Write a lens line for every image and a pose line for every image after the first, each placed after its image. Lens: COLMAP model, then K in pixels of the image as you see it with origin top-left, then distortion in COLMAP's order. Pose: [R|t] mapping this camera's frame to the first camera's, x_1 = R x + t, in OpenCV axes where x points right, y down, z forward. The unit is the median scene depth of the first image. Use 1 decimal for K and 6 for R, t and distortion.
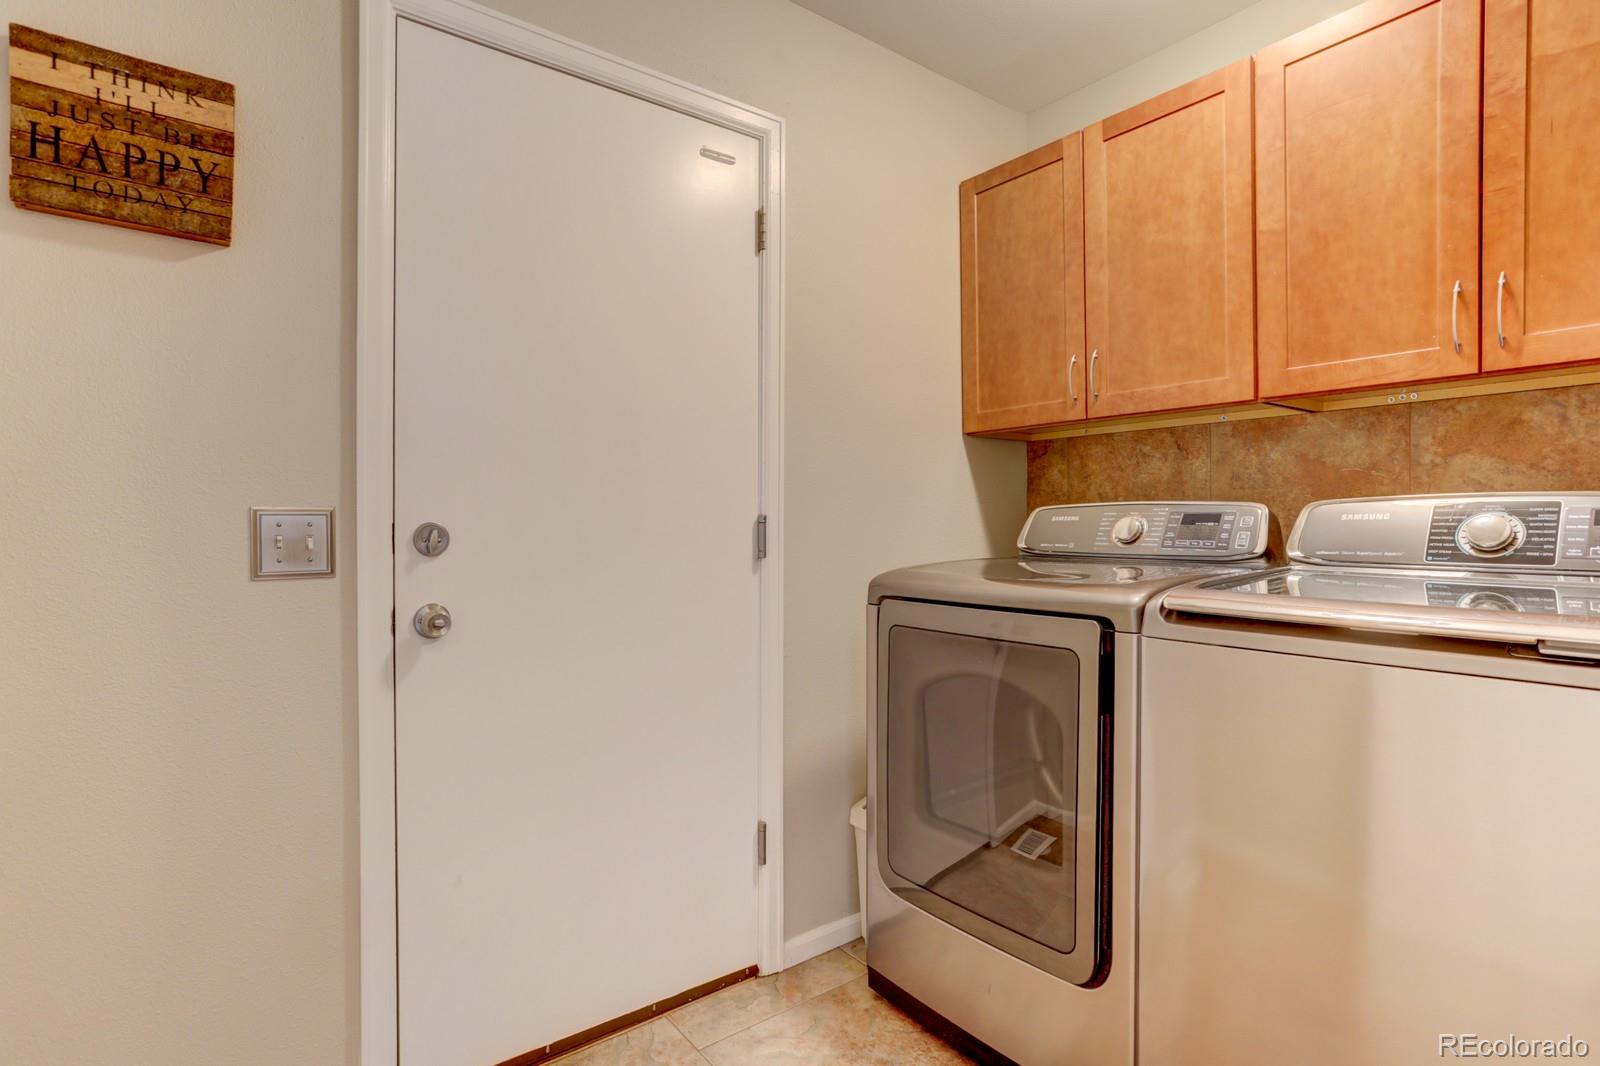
lens RADIAL K [[787.5, 0, 802.2], [0, 787.5, 536.4], [0, 0, 1]] dist [-0.040214, 0.022563]
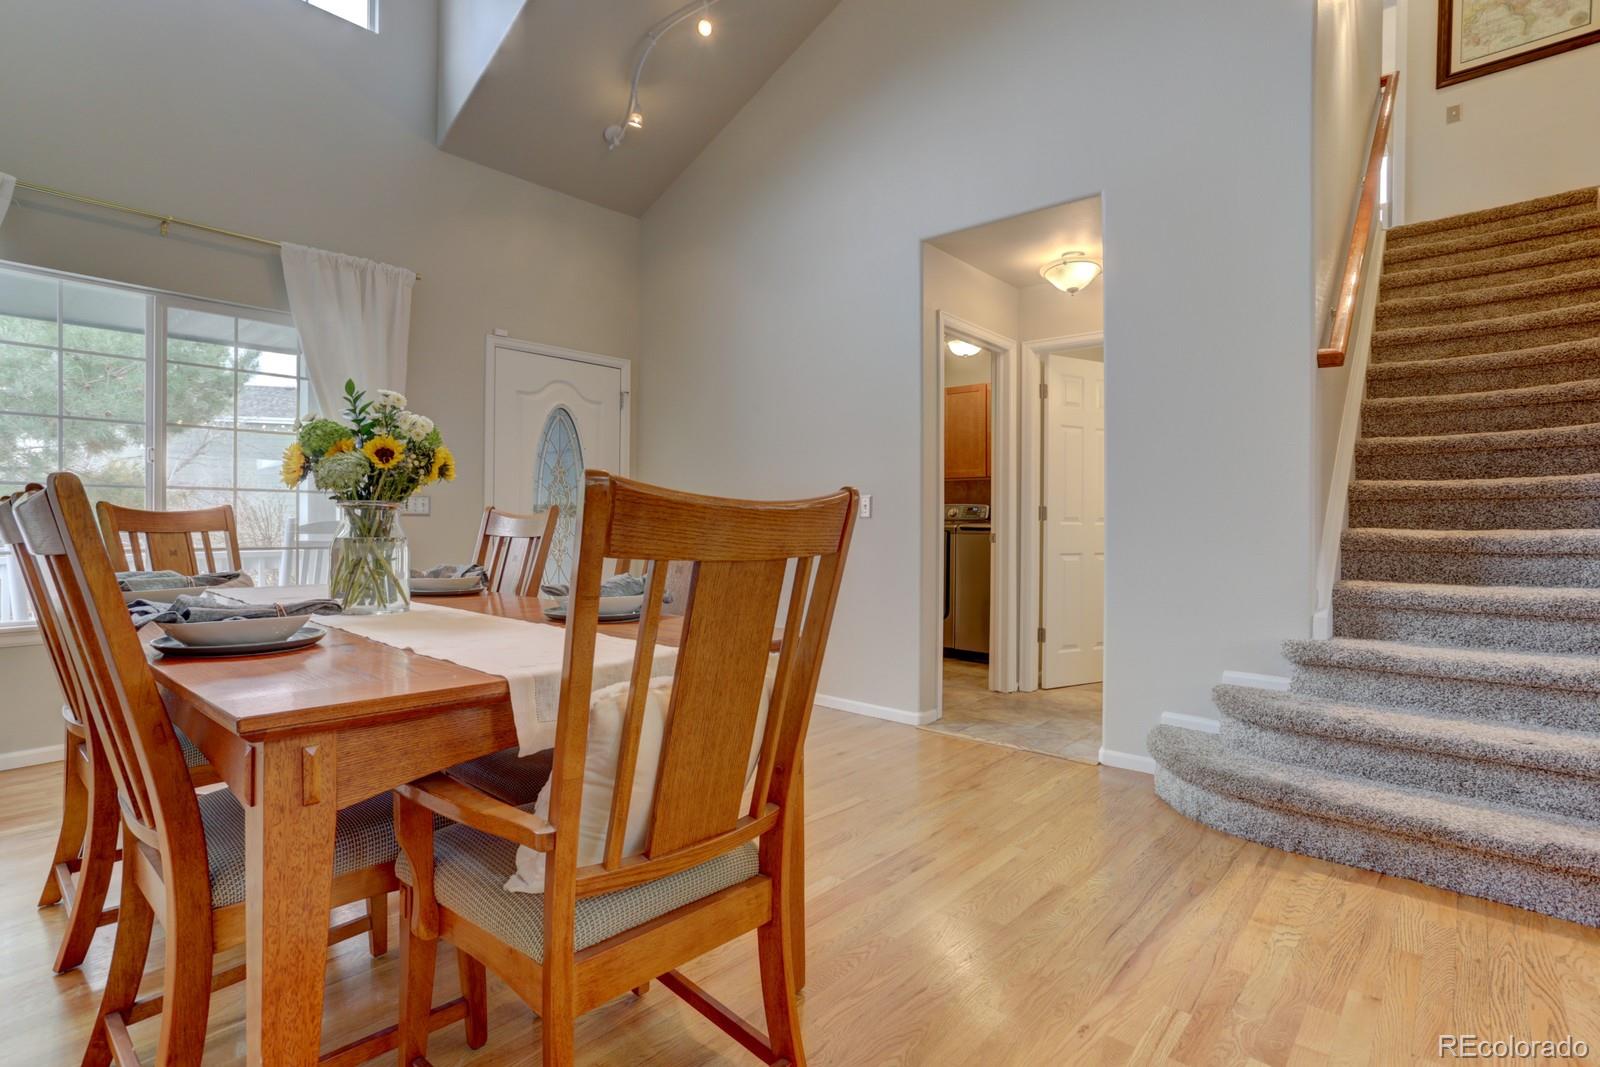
lens RADIAL K [[787.5, 0, 794.8], [0, 787.5, 531.1], [0, 0, 1]] dist [-0.040214, 0.022563]
pose [[0.979933, 0.000415, 0.199327, -0.981967], [-0.002080, 0.999965, 0.008146, 0.049457], [-0.199317, -0.008397, 0.979899, -2.317523]]
